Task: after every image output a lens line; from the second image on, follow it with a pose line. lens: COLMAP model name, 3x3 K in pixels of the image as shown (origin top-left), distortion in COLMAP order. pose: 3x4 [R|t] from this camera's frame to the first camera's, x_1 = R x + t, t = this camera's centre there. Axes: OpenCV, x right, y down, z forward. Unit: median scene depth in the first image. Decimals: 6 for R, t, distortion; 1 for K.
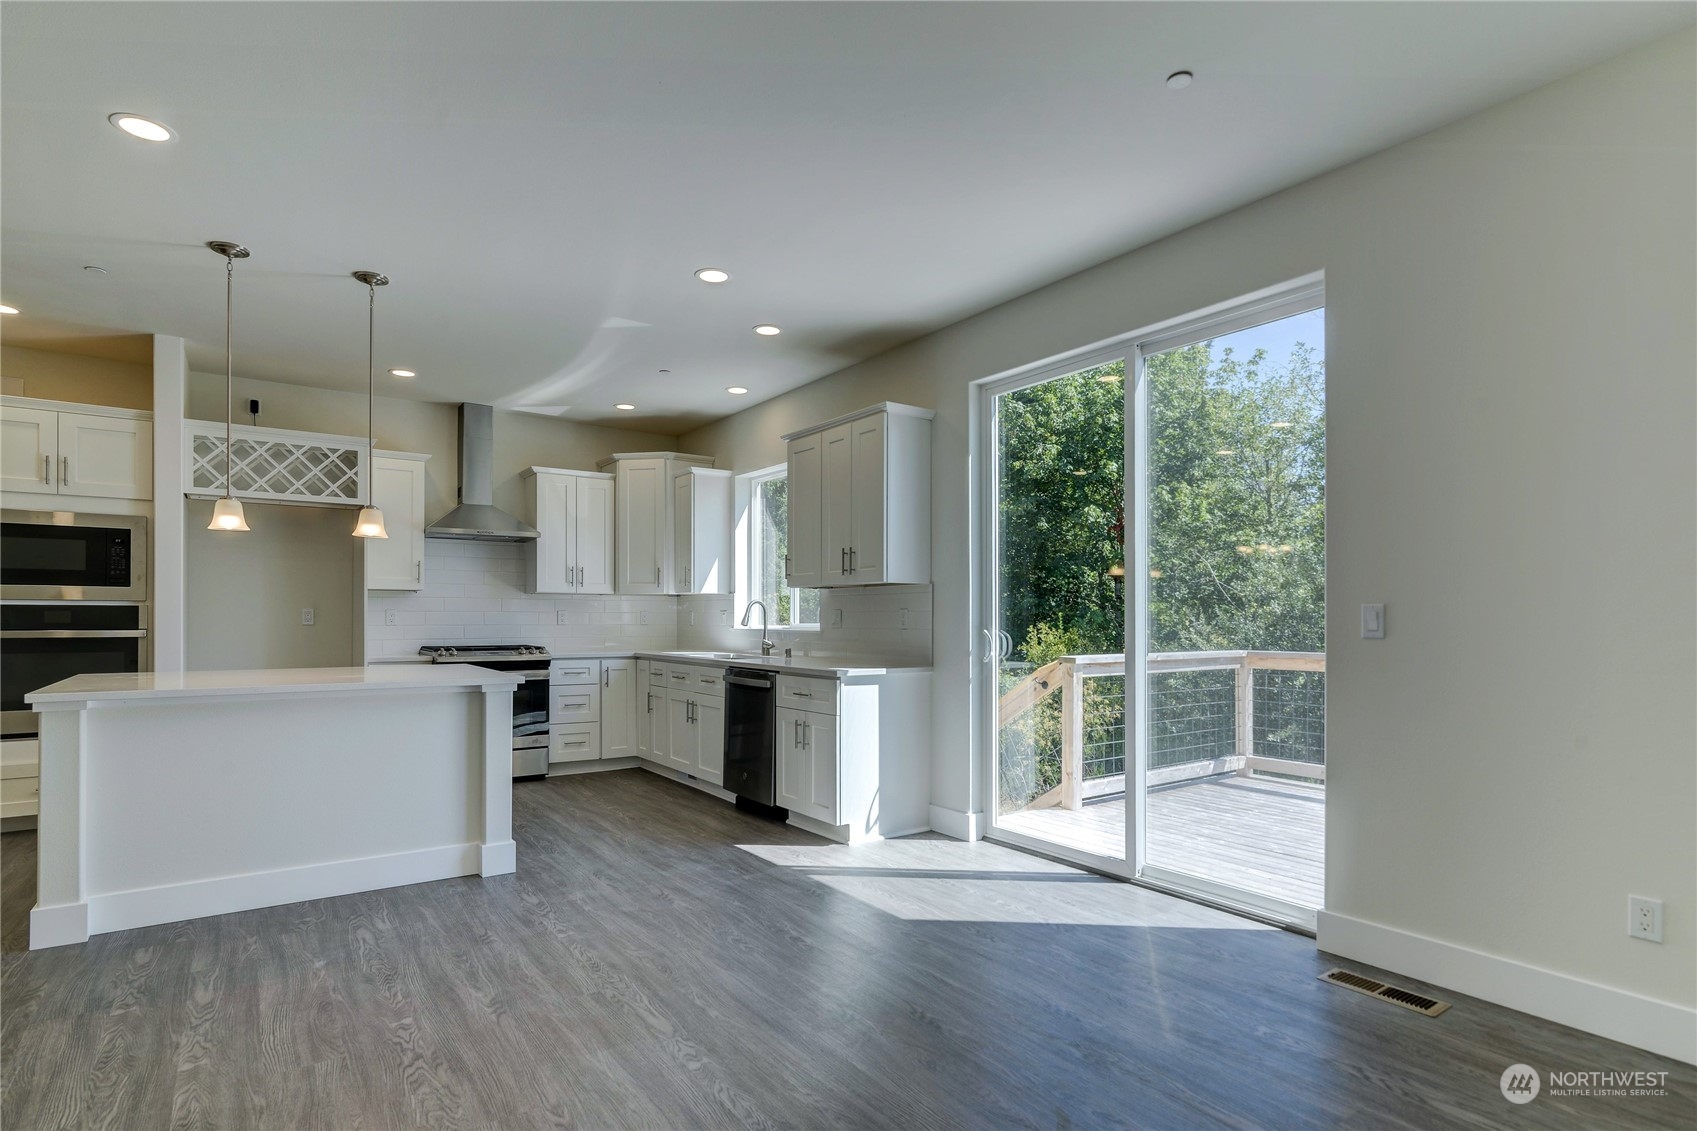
lens RADIAL K [[878.8, 0, 851.0], [0, 878.8, 597.1], [0, 0, 1]] dist [0.016798, 0.000103]
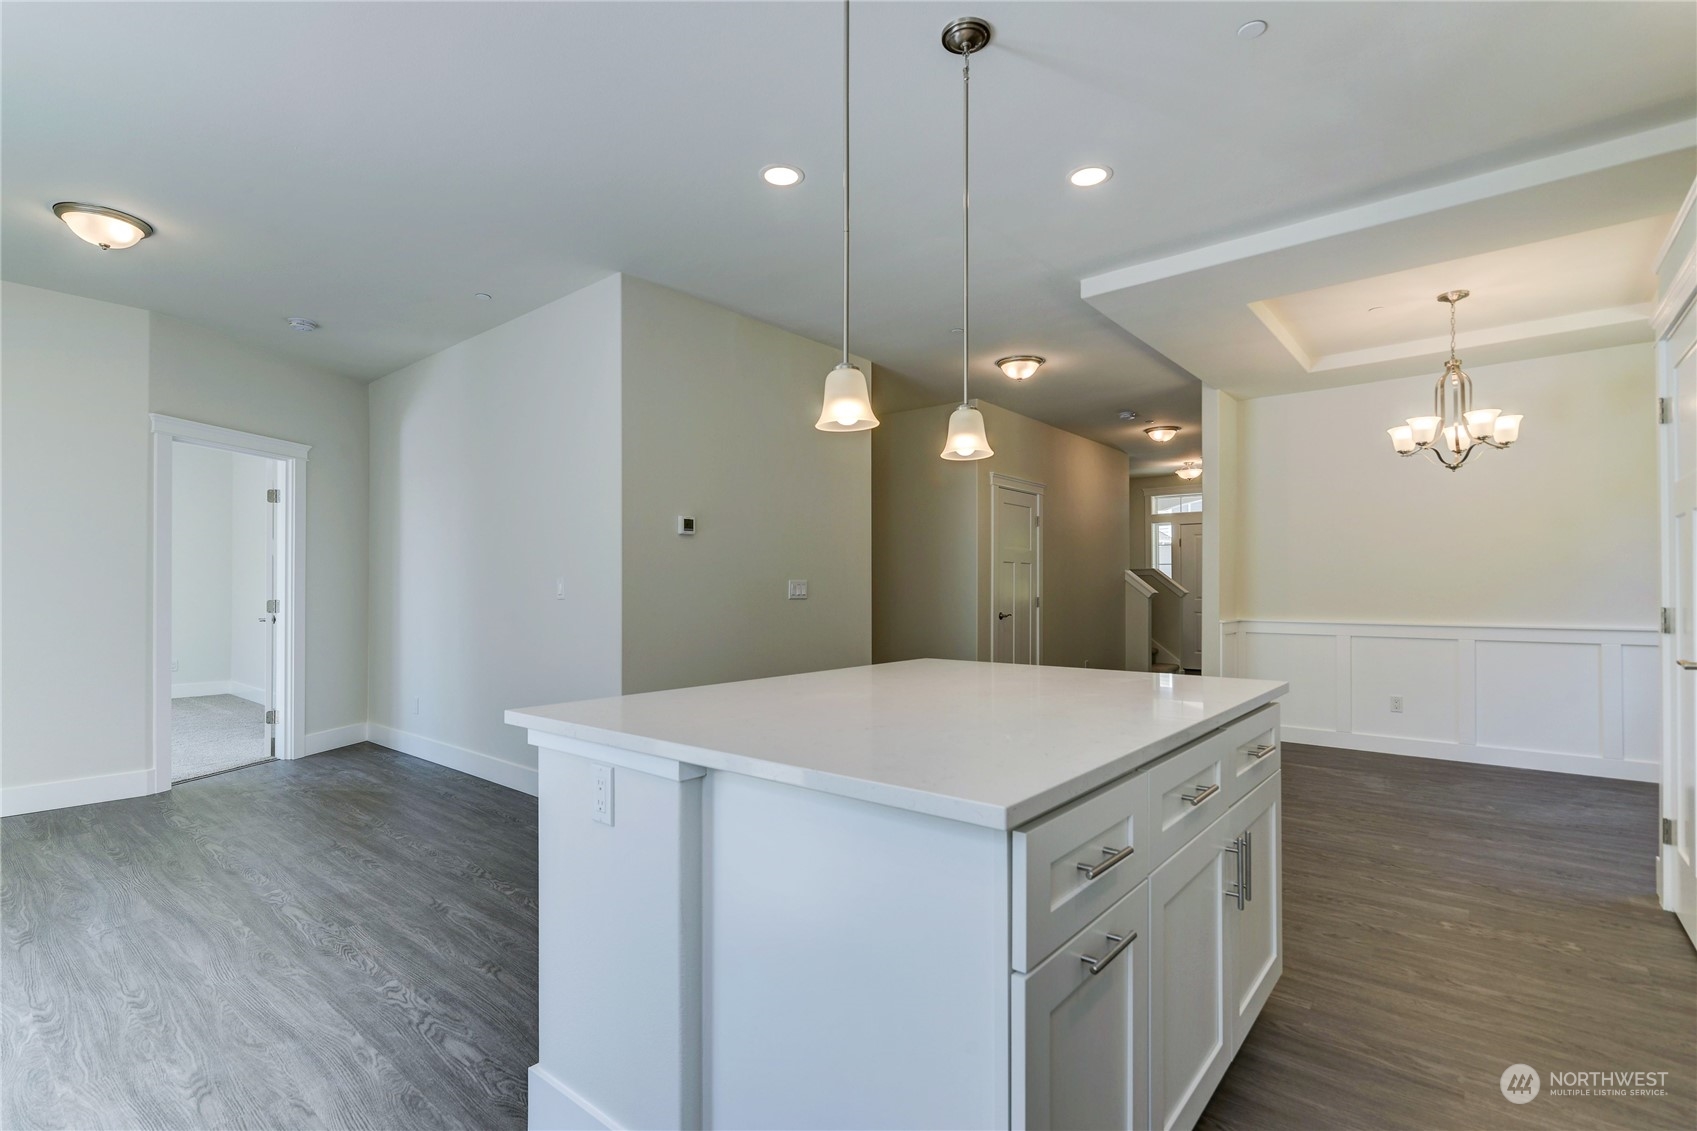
lens RADIAL K [[783.7, 0, 827.7], [0, 783.7, 582.4], [0, 0, 1]] dist [-0.000810, 0.000405]
pose [[-0.969247, -0.003774, -0.246061, -0.386987], [0.004139, 0.999491, -0.031634, 0.031850], [0.246055, -0.031679, -0.968738, 1.301467]]
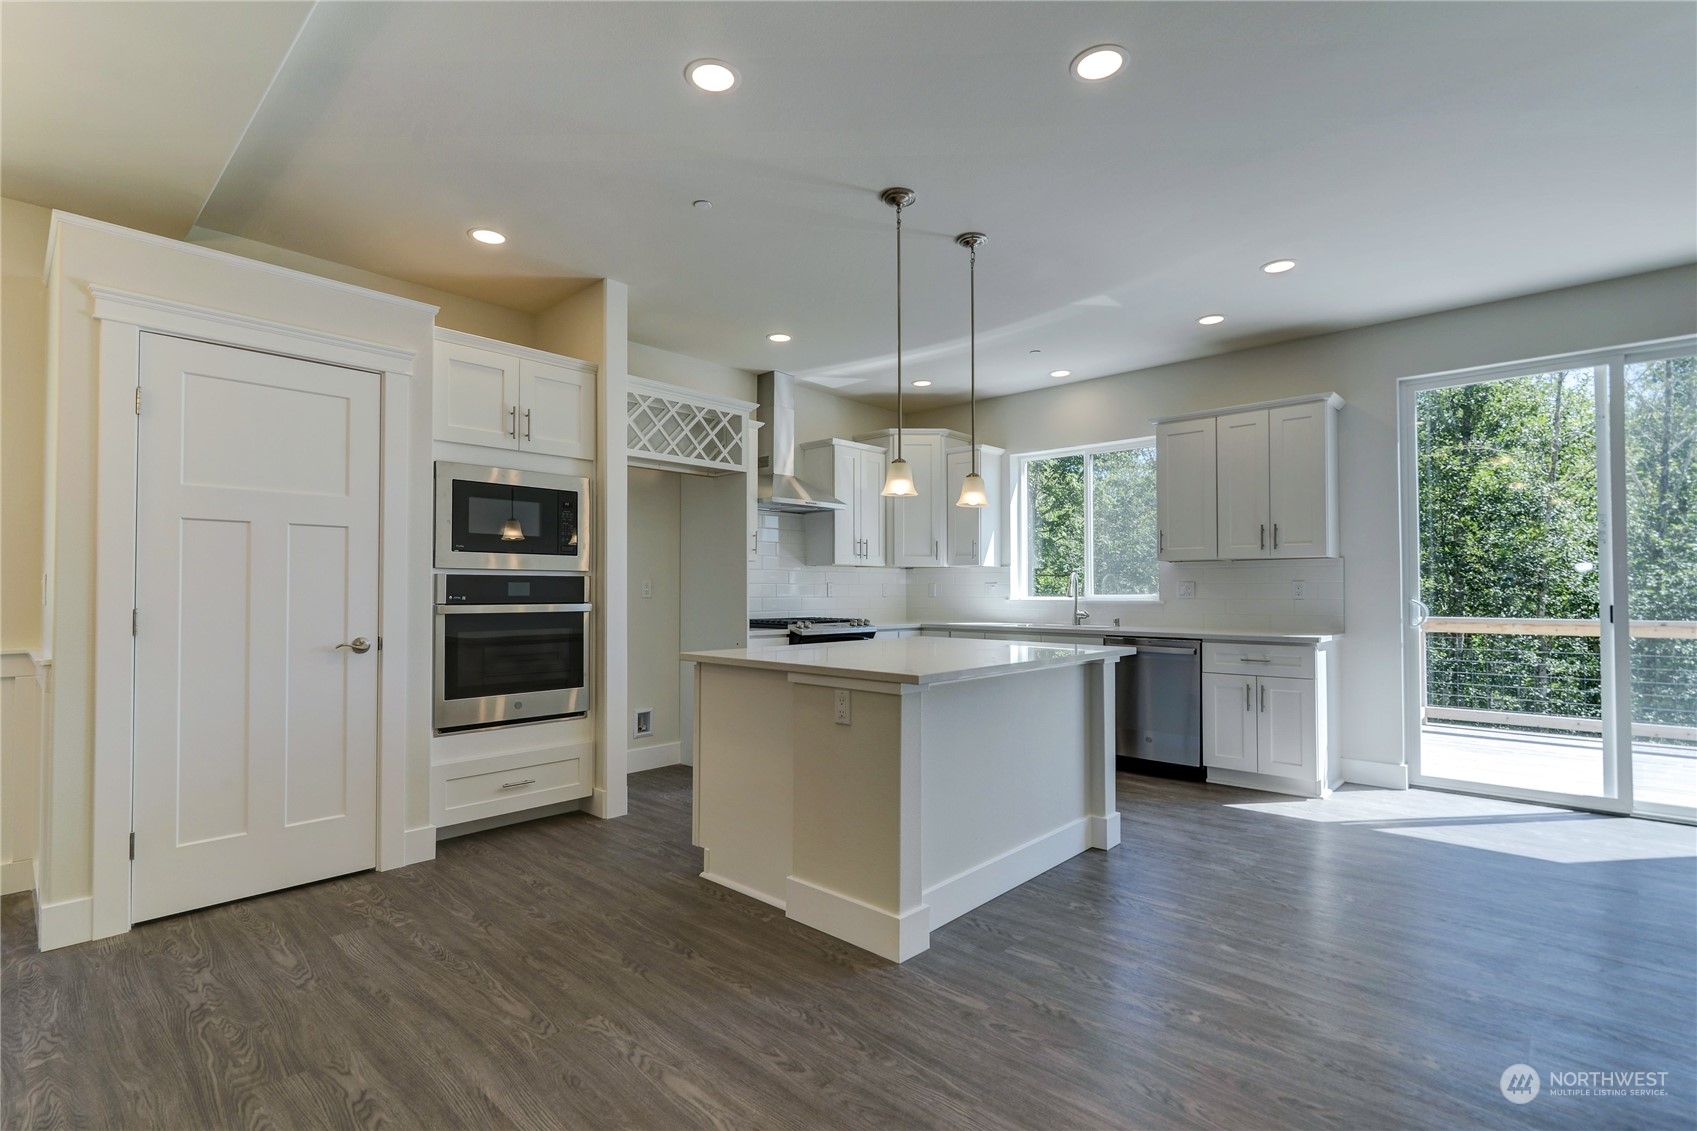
lens RADIAL K [[794.8, 0, 823.9], [0, 794.8, 582.3], [0, 0, 1]] dist [-0.003673, -0.000938]
pose [[0.980616, 0.001044, 0.195937, -0.797711], [-0.003622, 0.999912, 0.012799, 0.005433], [-0.195907, -0.013260, 0.980533, 0.168309]]
